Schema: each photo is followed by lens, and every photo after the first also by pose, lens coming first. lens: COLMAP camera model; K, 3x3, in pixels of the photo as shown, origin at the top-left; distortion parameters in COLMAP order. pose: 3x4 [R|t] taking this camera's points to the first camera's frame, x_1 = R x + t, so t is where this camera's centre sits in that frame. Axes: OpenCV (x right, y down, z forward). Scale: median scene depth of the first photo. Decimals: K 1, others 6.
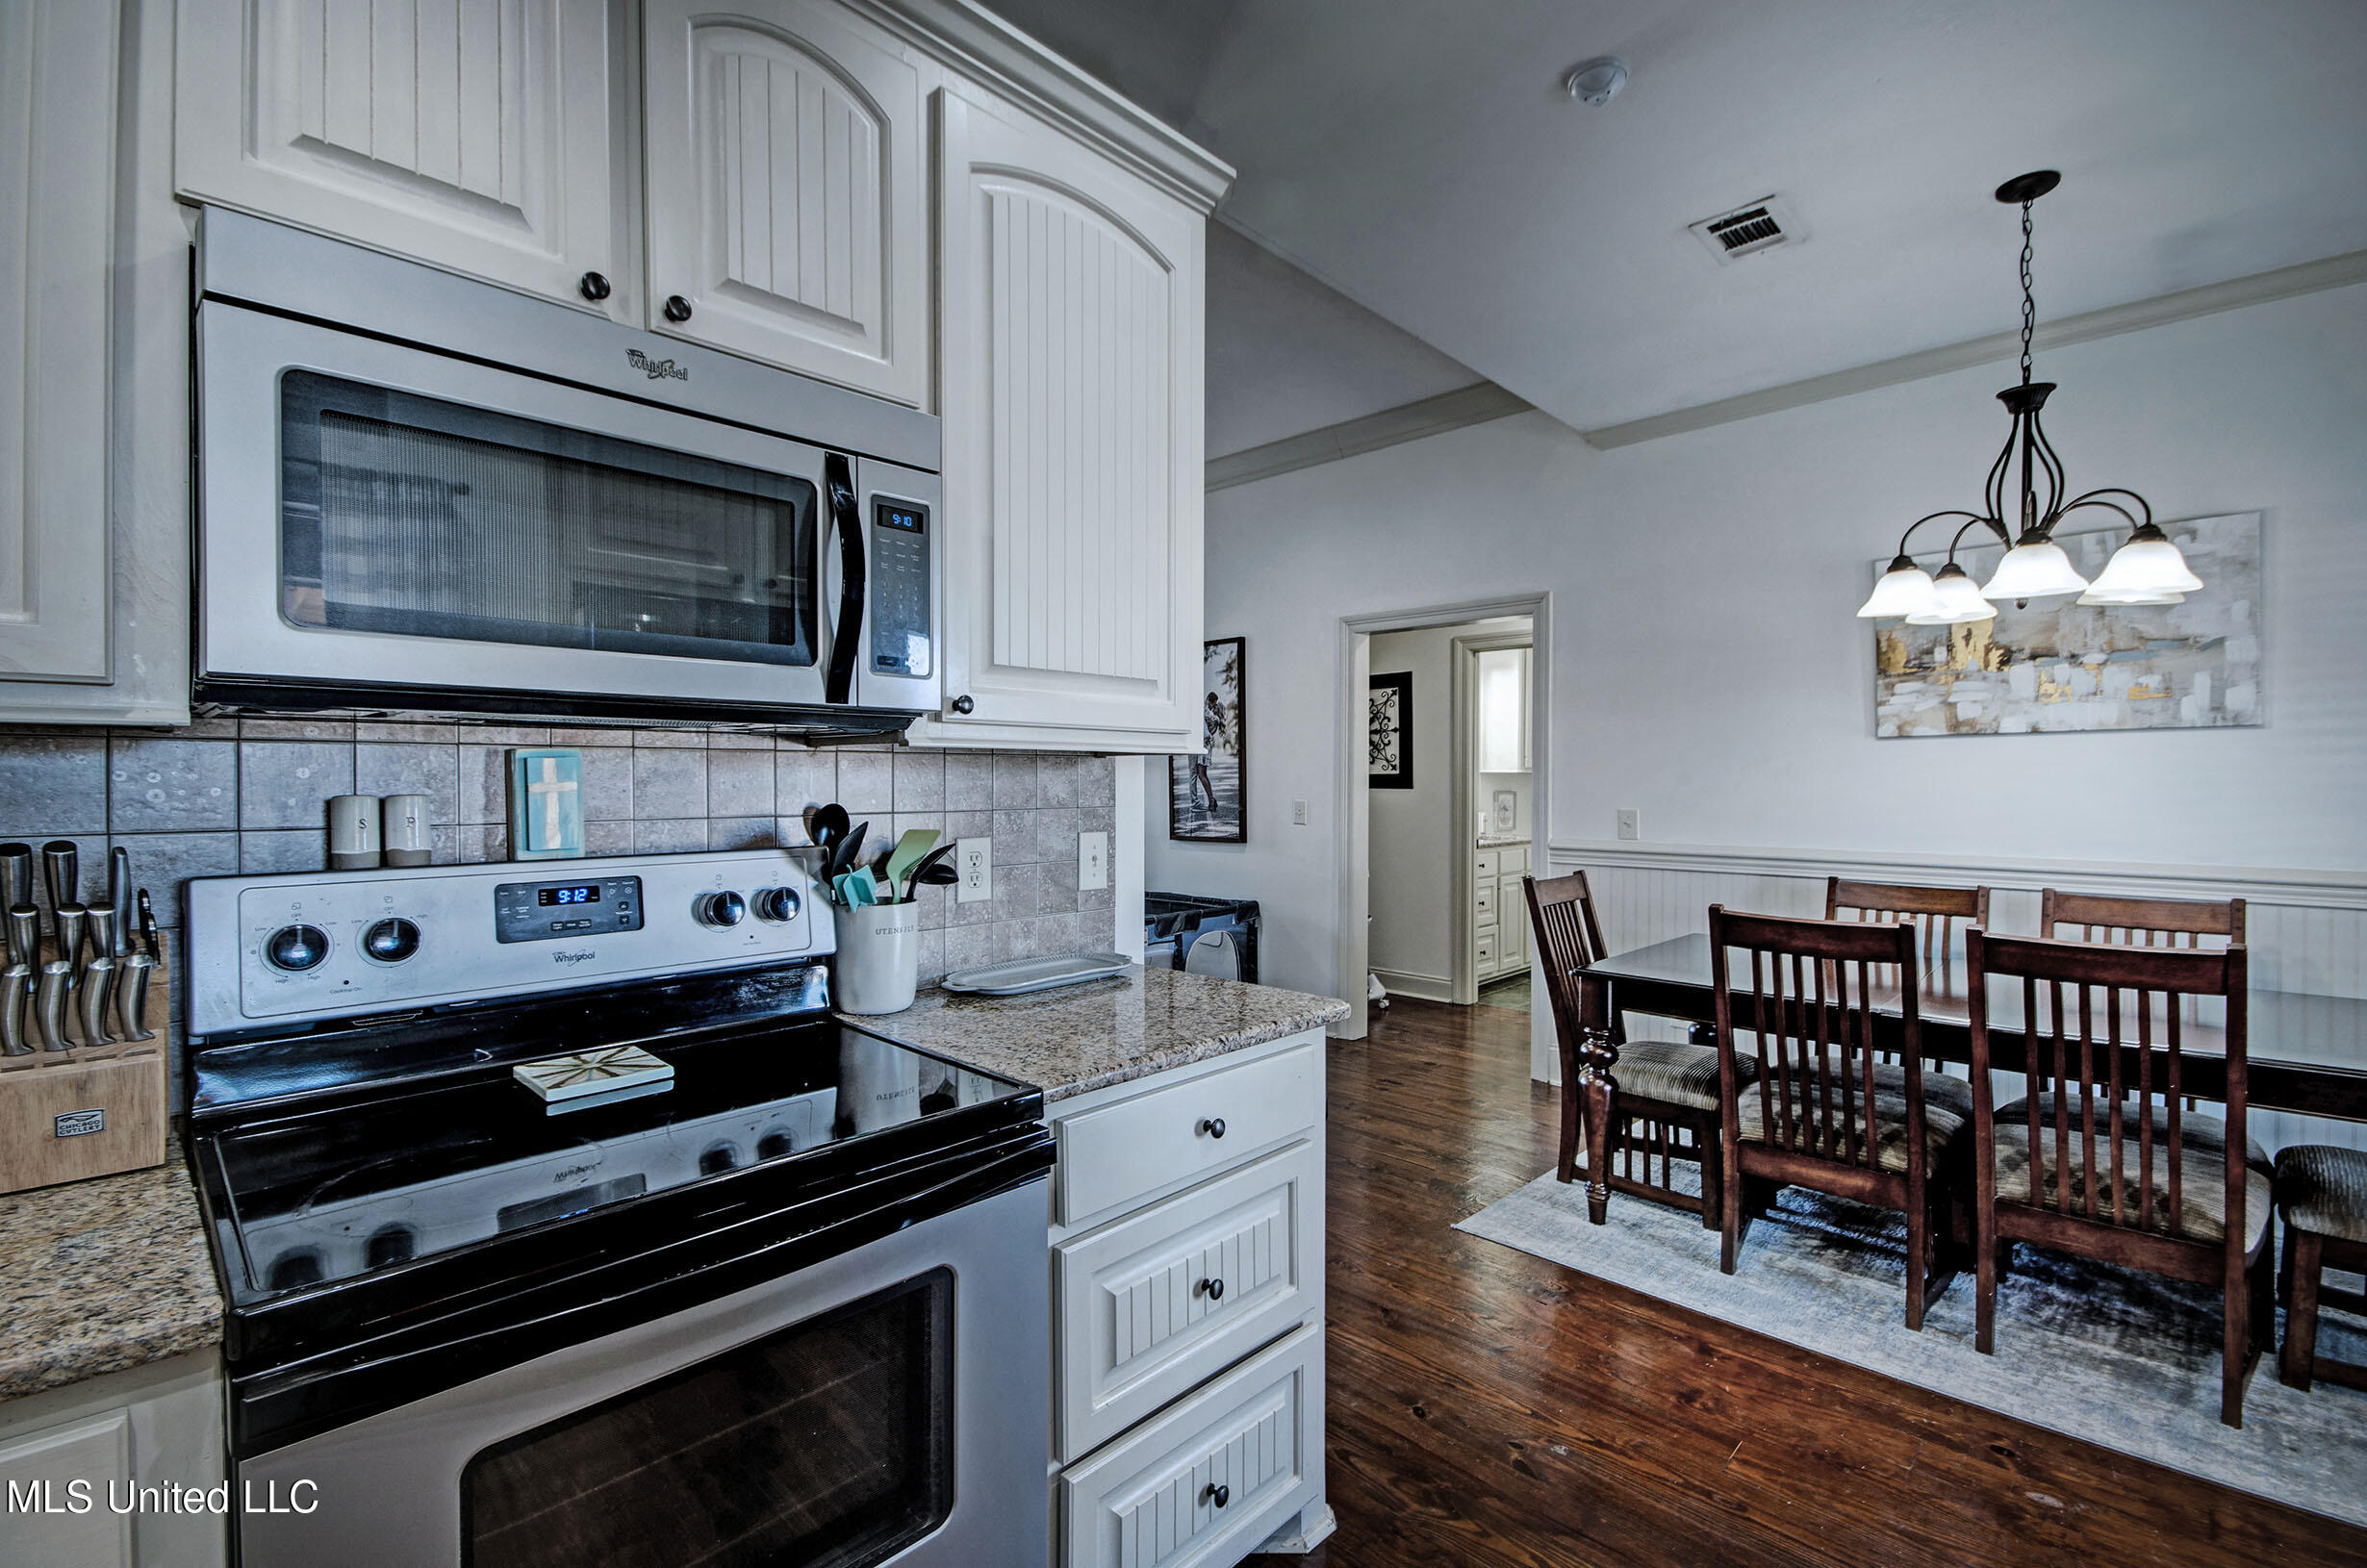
lens RADIAL K [[1046.0, 0, 1205.7], [0, 1046.0, 790.4], [0, 0, 1]] dist [-0.001606, 0.000979]
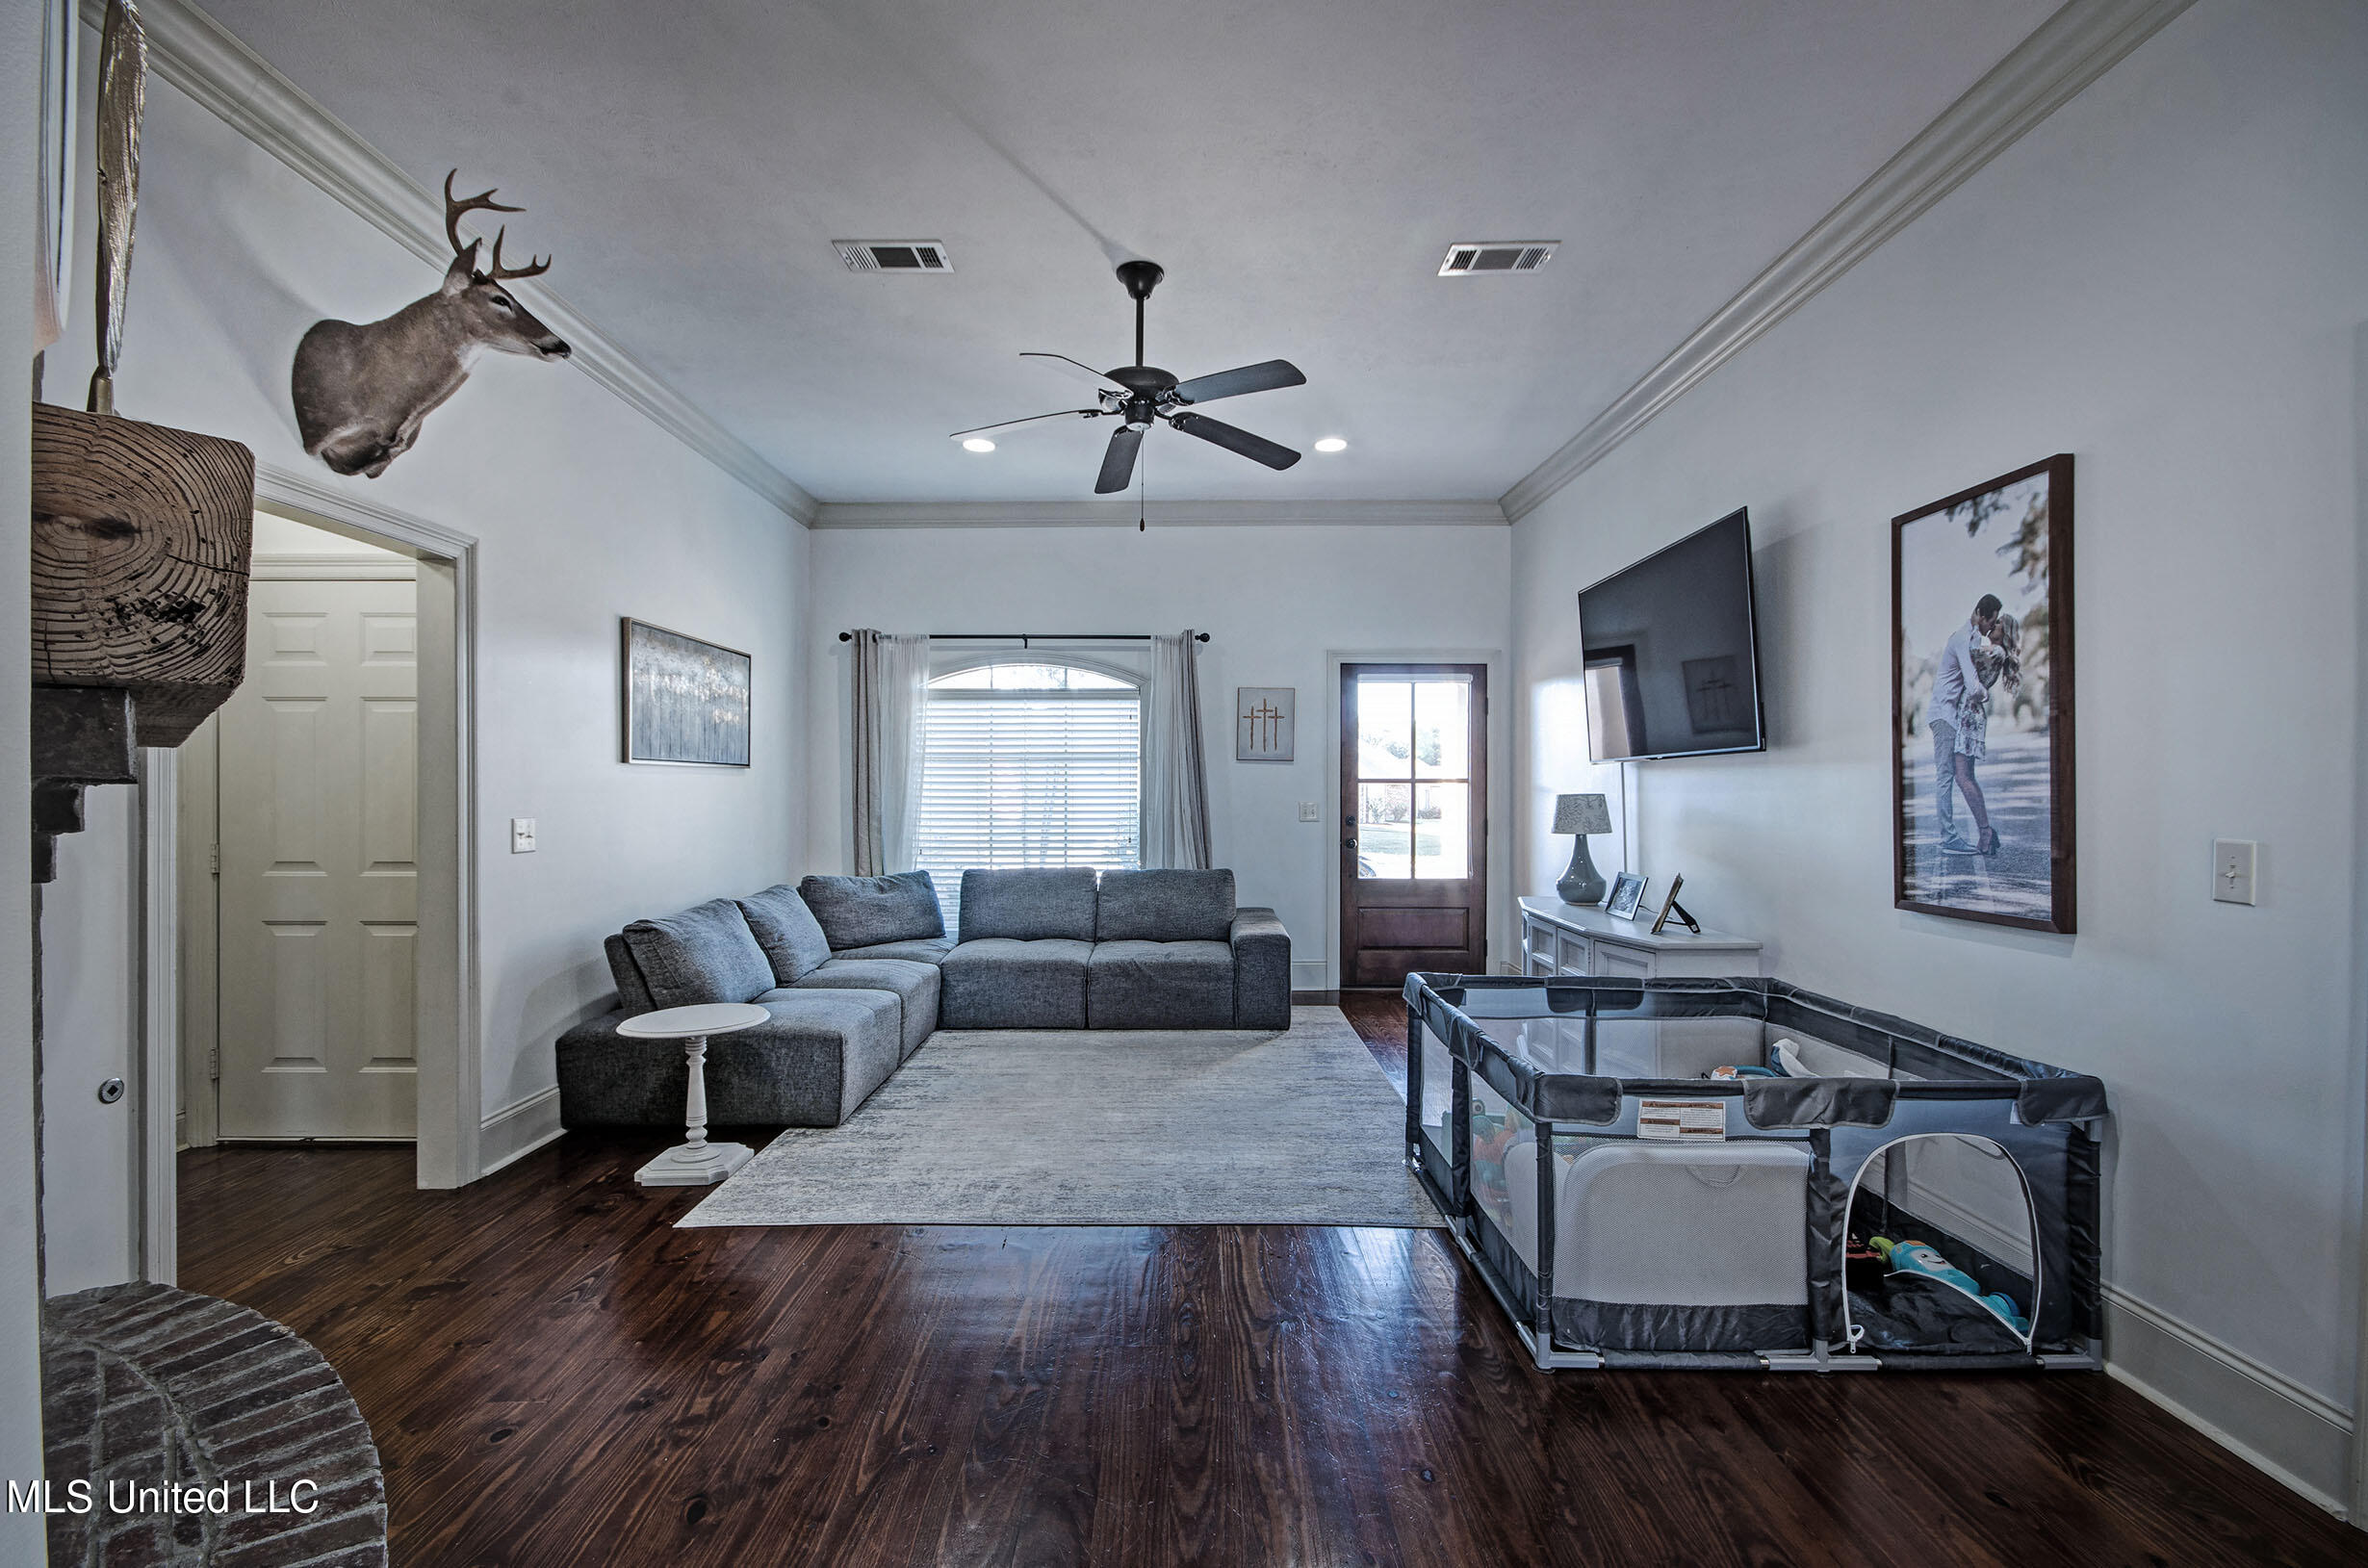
lens RADIAL K [[1046.6, 0, 1173.5], [0, 1046.6, 785.7], [0, 0, 1]] dist [-0.001606, 0.000979]
pose [[0.670385, 0.004161, -0.742002, 0.107717], [-0.012750, 0.999901, -0.005912, -0.003435], [0.741904, 0.013424, 0.670372, 0.434529]]
